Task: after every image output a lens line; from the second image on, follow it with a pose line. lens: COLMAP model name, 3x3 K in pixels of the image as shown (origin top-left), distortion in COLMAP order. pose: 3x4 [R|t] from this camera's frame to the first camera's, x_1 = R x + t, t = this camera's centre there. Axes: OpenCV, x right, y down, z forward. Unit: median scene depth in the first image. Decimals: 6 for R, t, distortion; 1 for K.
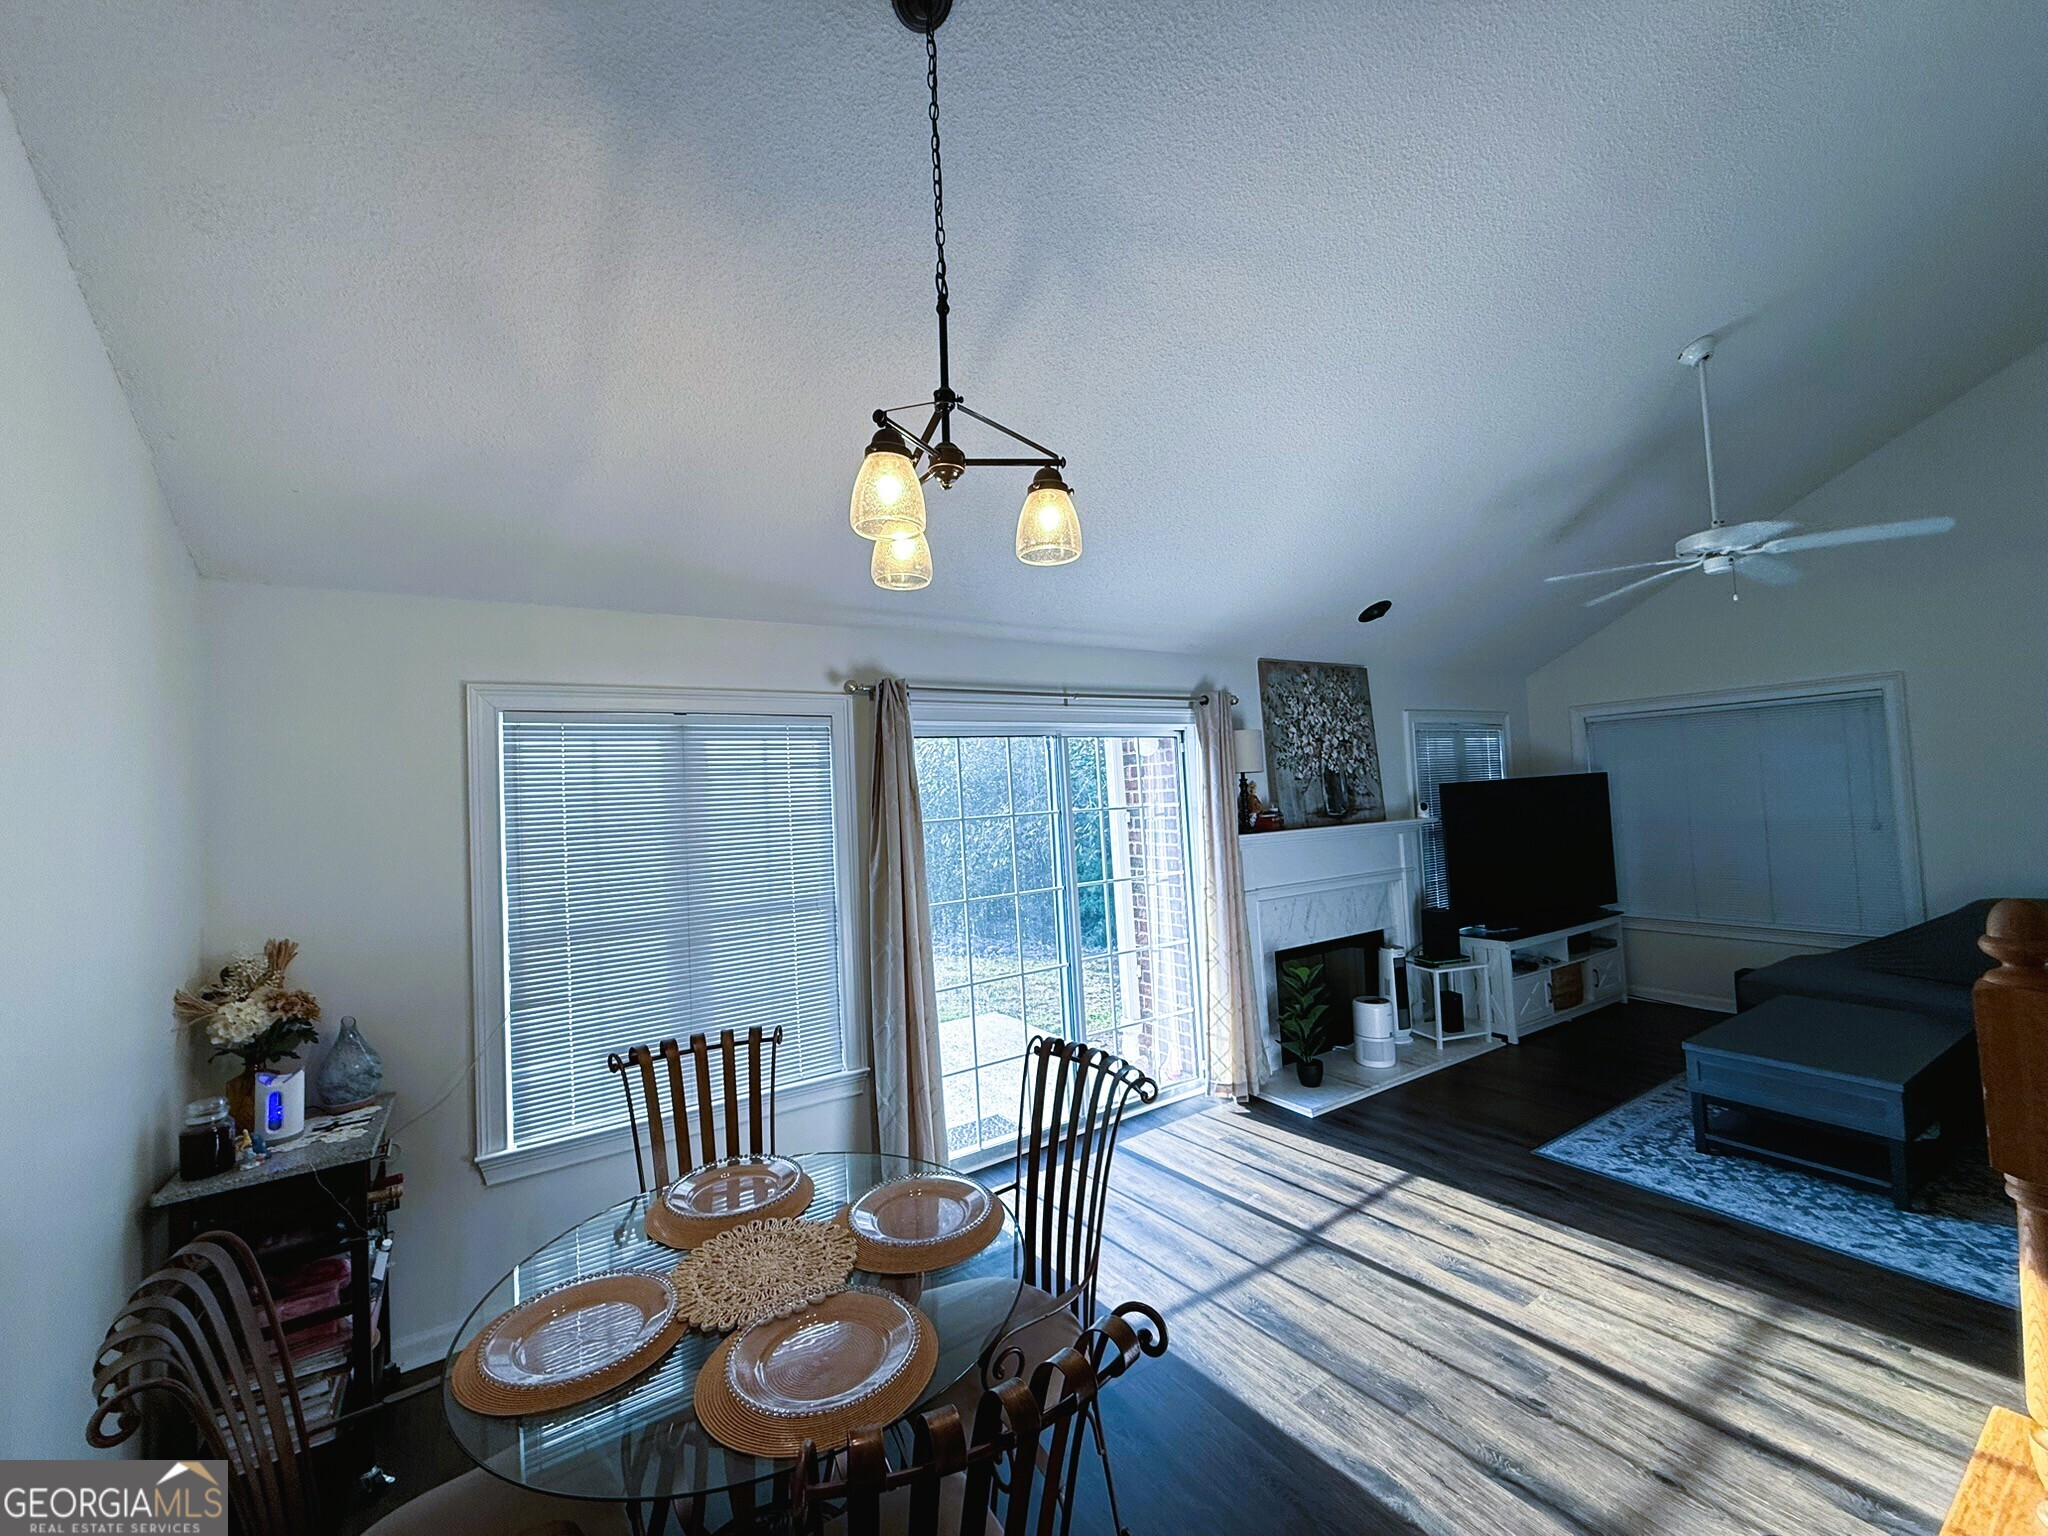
lens RADIAL K [[822.0, 0, 1017.7], [0, 822.0, 770.8], [0, 0, 1]] dist [-0.001896, 0.000051]
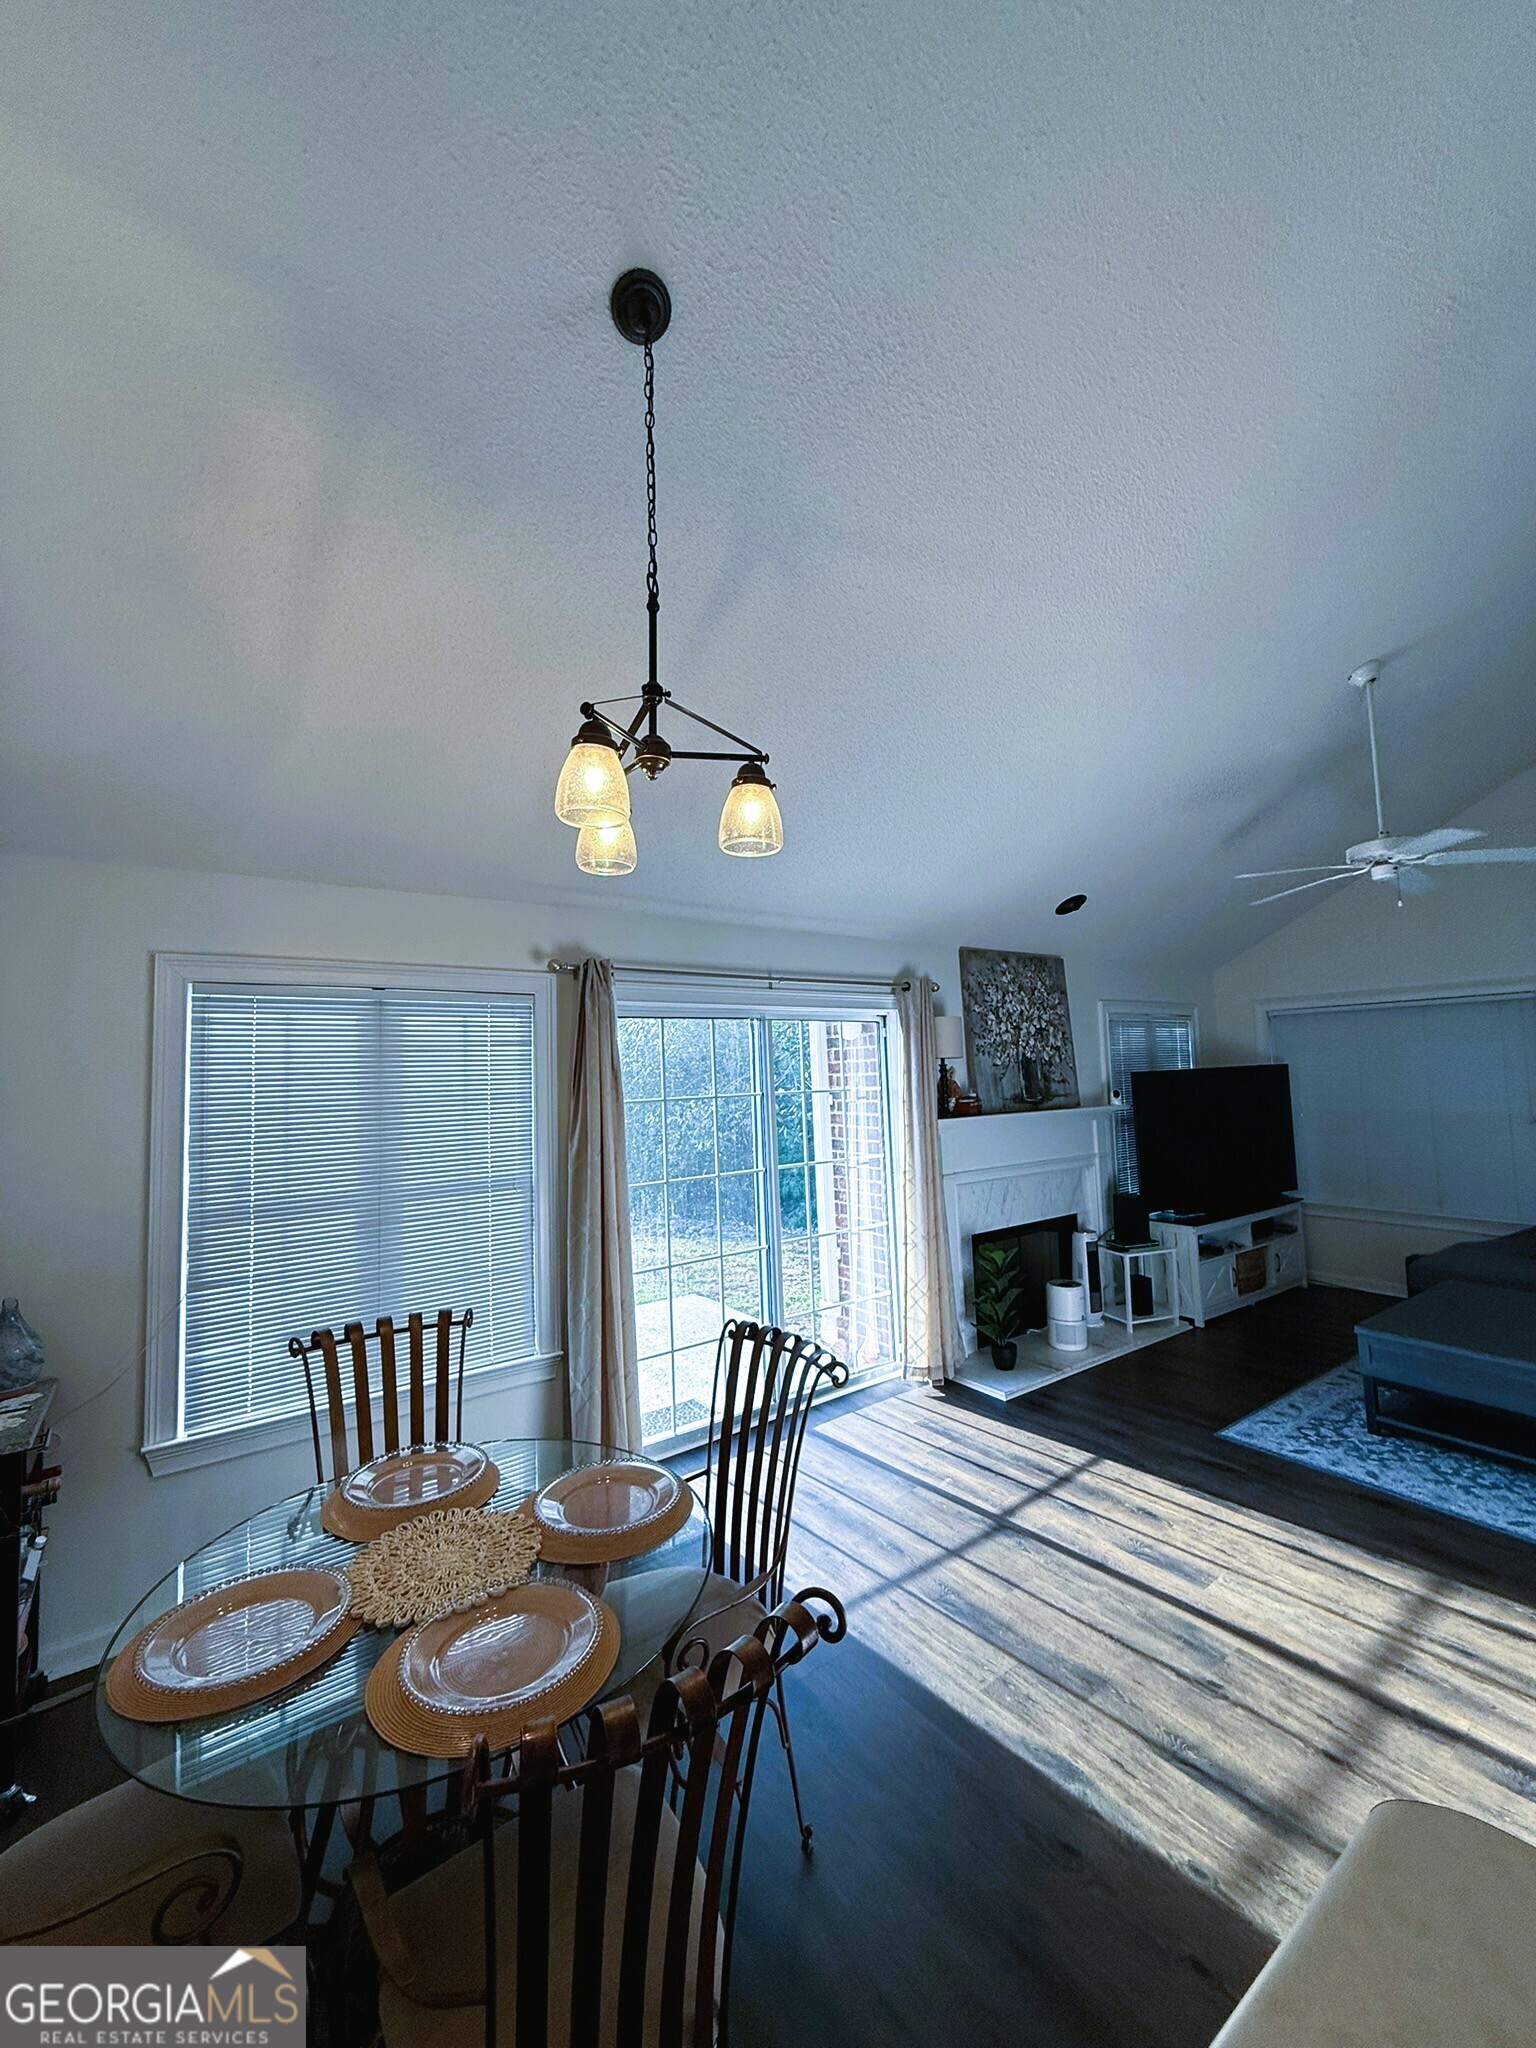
lens RADIAL K [[822.0, 0, 772.6], [0, 822.0, 1020.5], [0, 0, 1]] dist [-0.001896, 0.000051]
pose [[0.998153, 0.021886, 0.056669, 0.007737], [-0.019882, 0.999165, -0.035697, -0.006273], [-0.057403, 0.034504, 0.997755, -0.012920]]
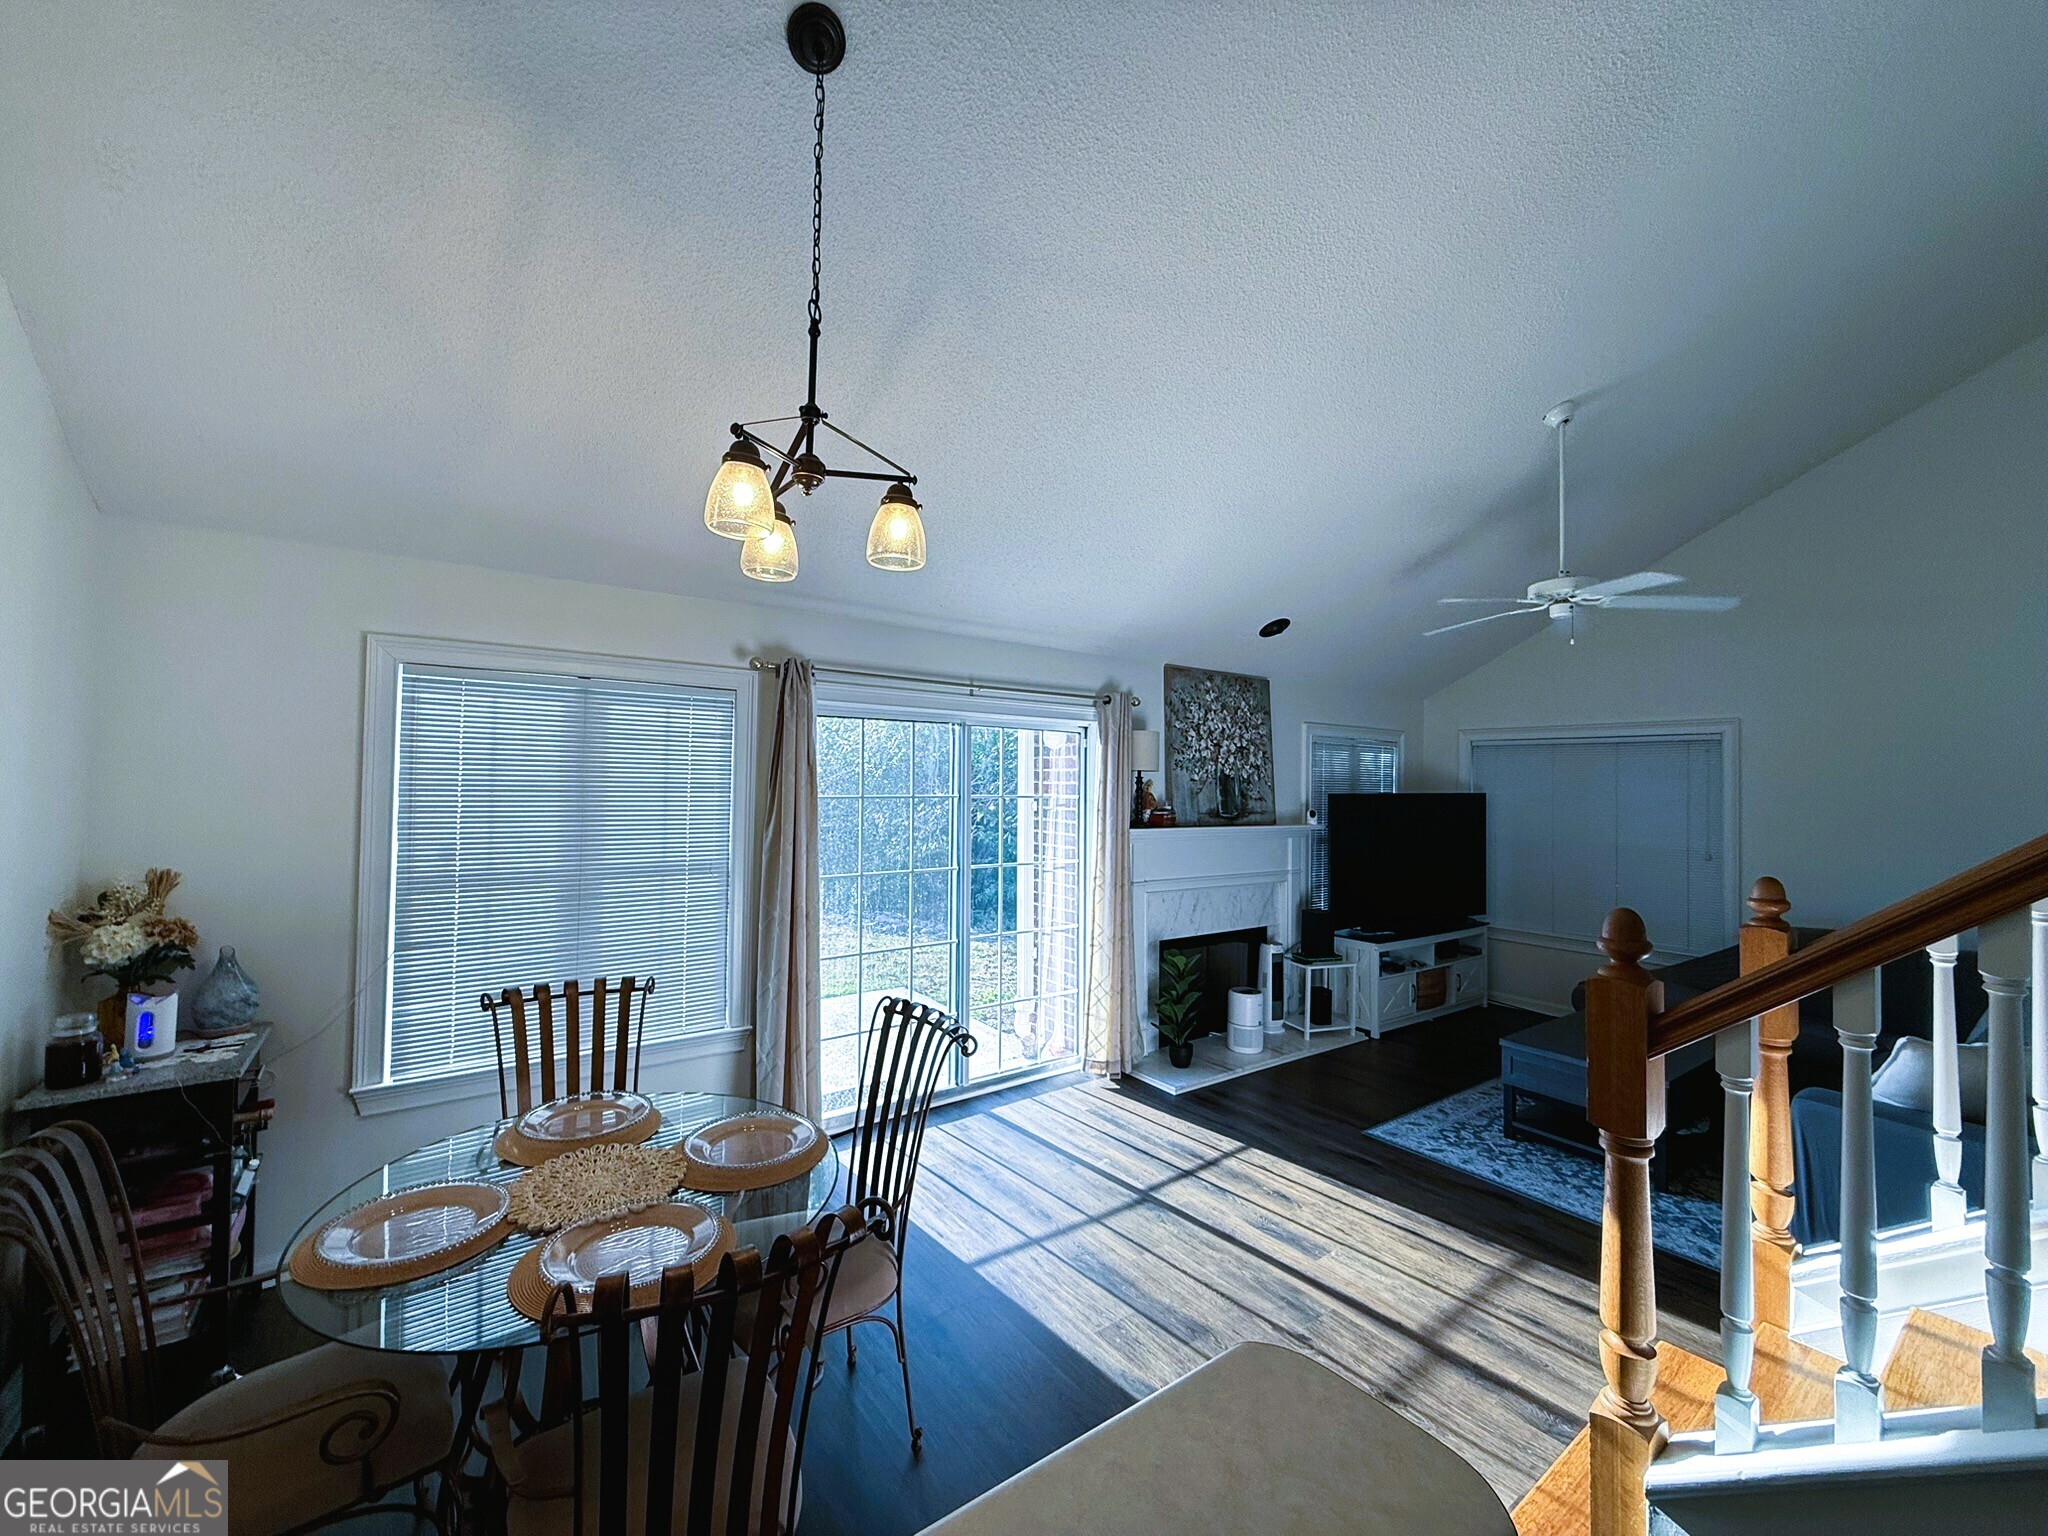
lens RADIAL K [[826.7, 0, 1025.0], [0, 826.7, 771.8], [0, 0, 1]] dist [-0.002514, -0.000219]
pose [[0.996046, 0.065824, 0.059668, 0.107850], [-0.066828, 0.997652, 0.014975, -0.004023], [-0.058542, -0.018904, 0.998106, -0.091707]]
